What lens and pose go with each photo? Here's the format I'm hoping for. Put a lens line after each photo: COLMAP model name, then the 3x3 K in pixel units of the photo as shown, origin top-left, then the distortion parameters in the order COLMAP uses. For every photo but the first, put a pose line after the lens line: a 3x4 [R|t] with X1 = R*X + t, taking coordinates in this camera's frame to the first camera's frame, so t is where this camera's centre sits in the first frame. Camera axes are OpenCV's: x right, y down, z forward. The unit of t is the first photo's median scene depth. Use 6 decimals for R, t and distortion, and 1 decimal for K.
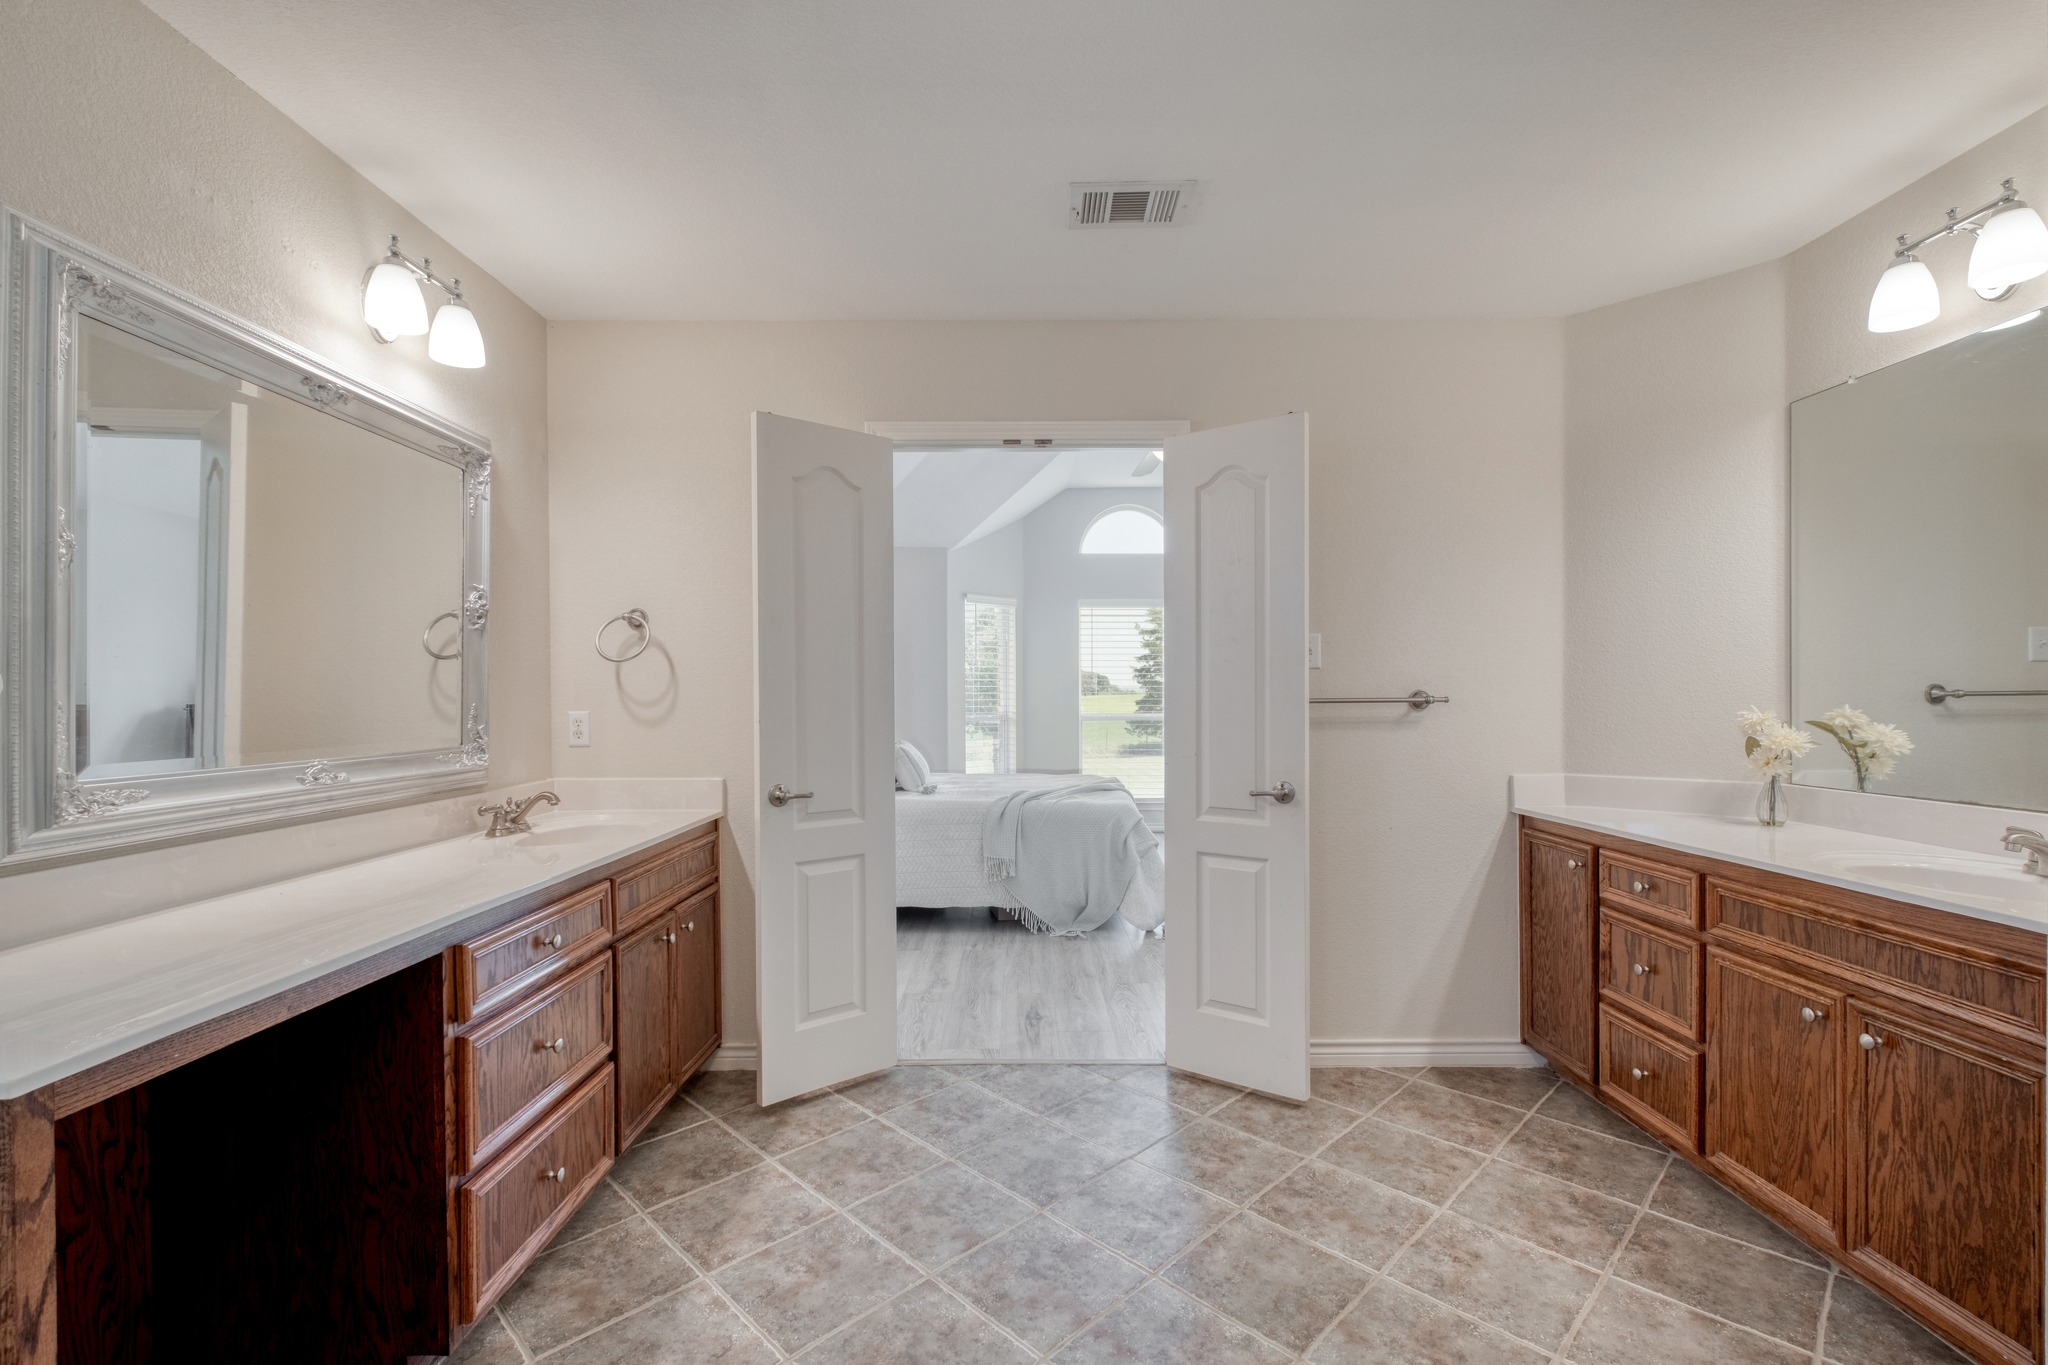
lens RADIAL K [[882.1, 0, 1023.6], [0, 882.1, 689.3], [0, 0, 1]] dist [-0.000450, -0.000206]
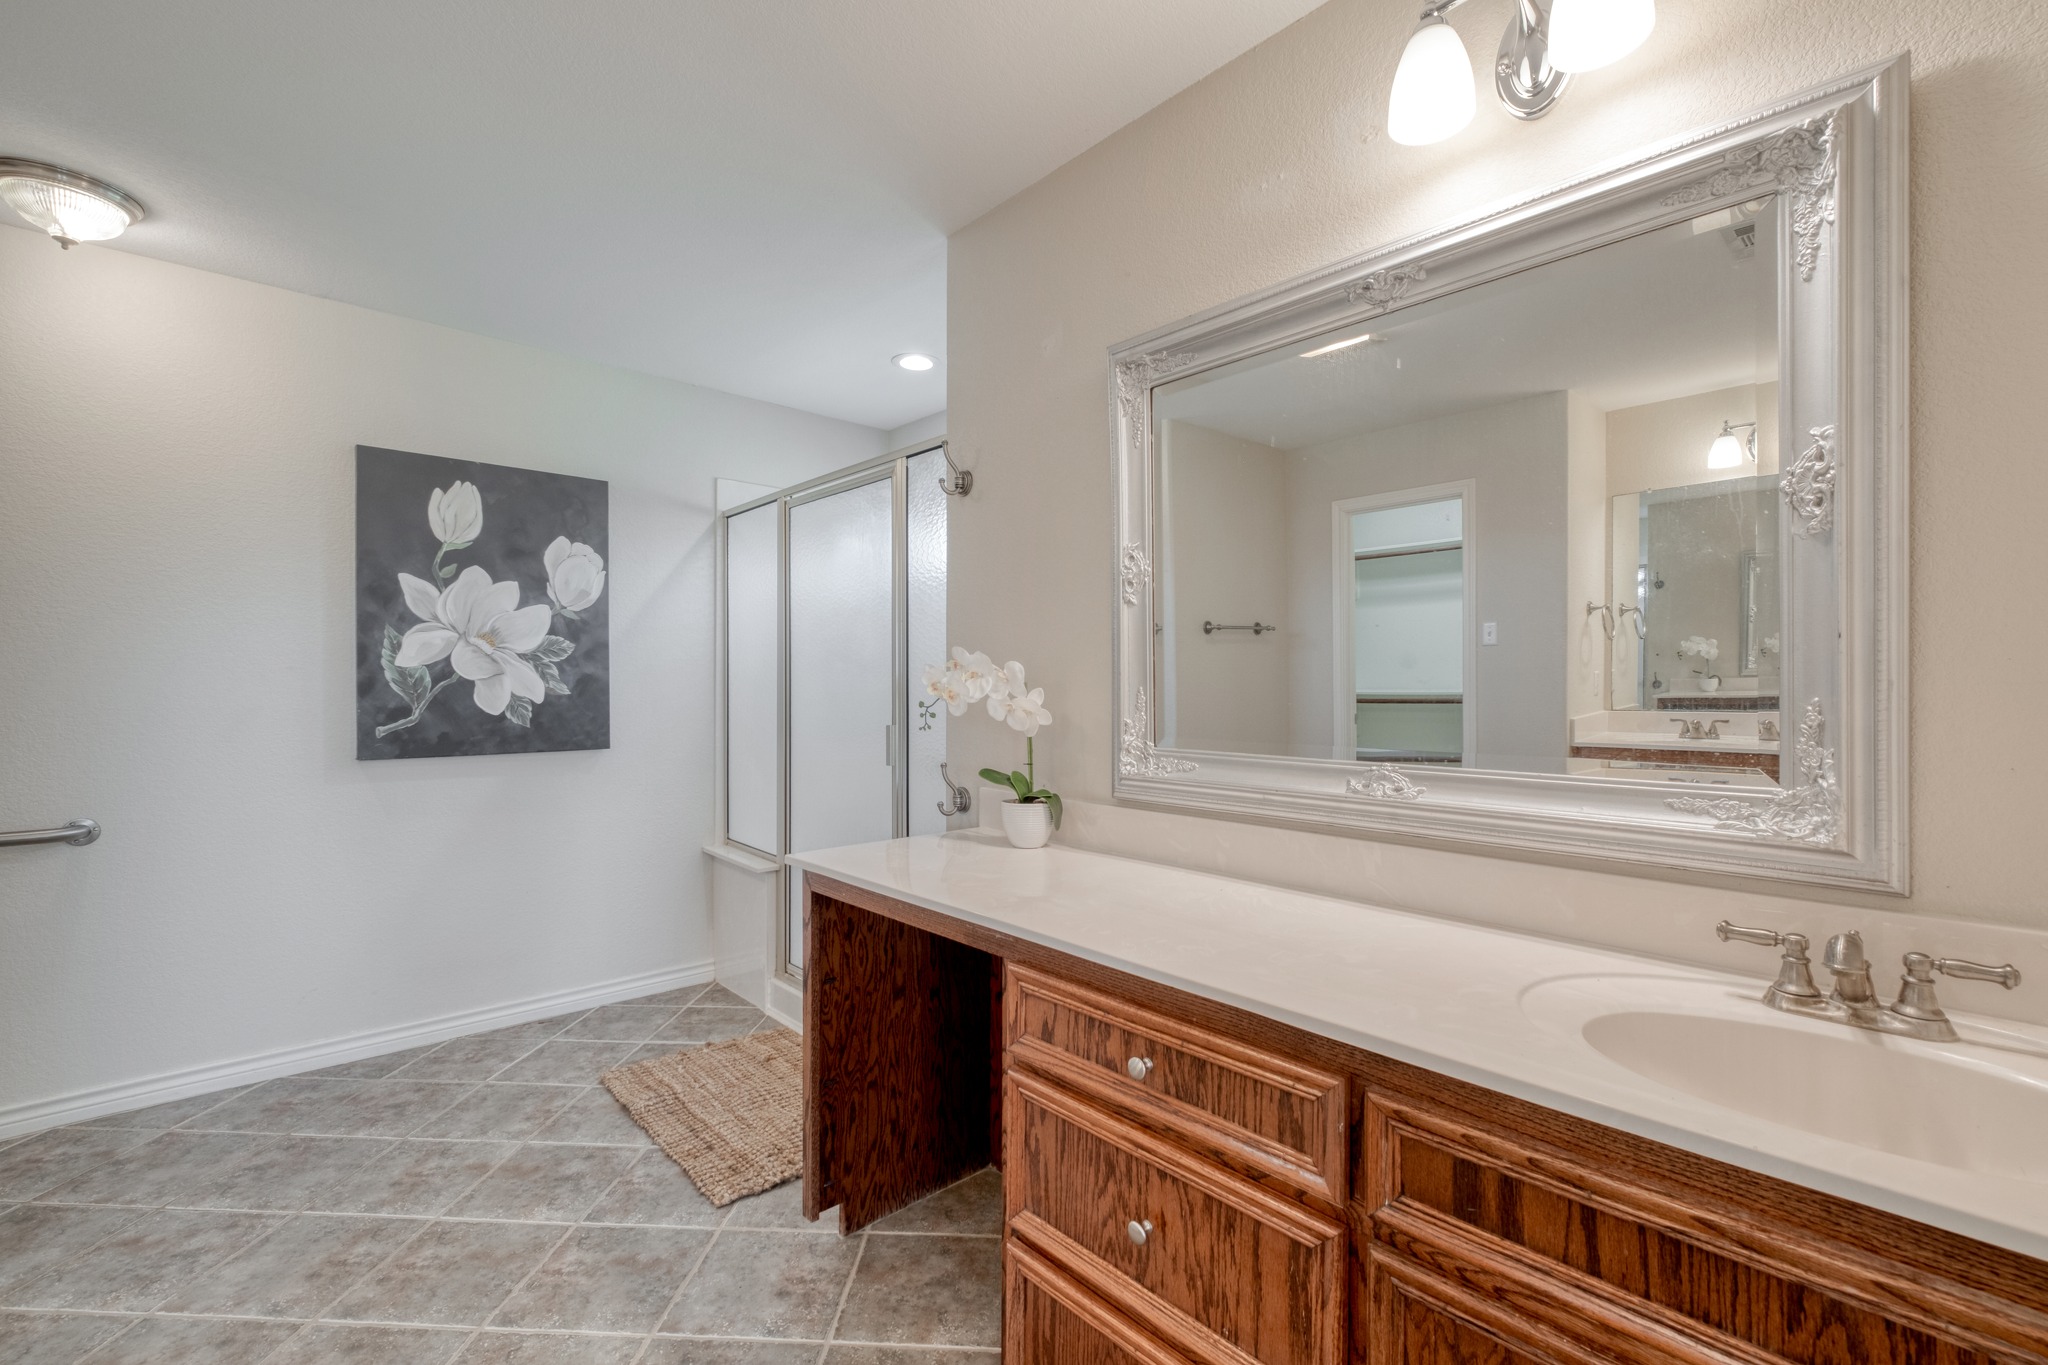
lens RADIAL K [[882.1, 0, 1027.3], [0, 882.1, 684.0], [0, 0, 1]] dist [-0.000450, -0.000206]
pose [[-0.738472, 0.001920, -0.674281, -0.046923], [0.003345, 0.999994, -0.000816, 0.010695], [0.674276, -0.002859, -0.738474, 1.517389]]
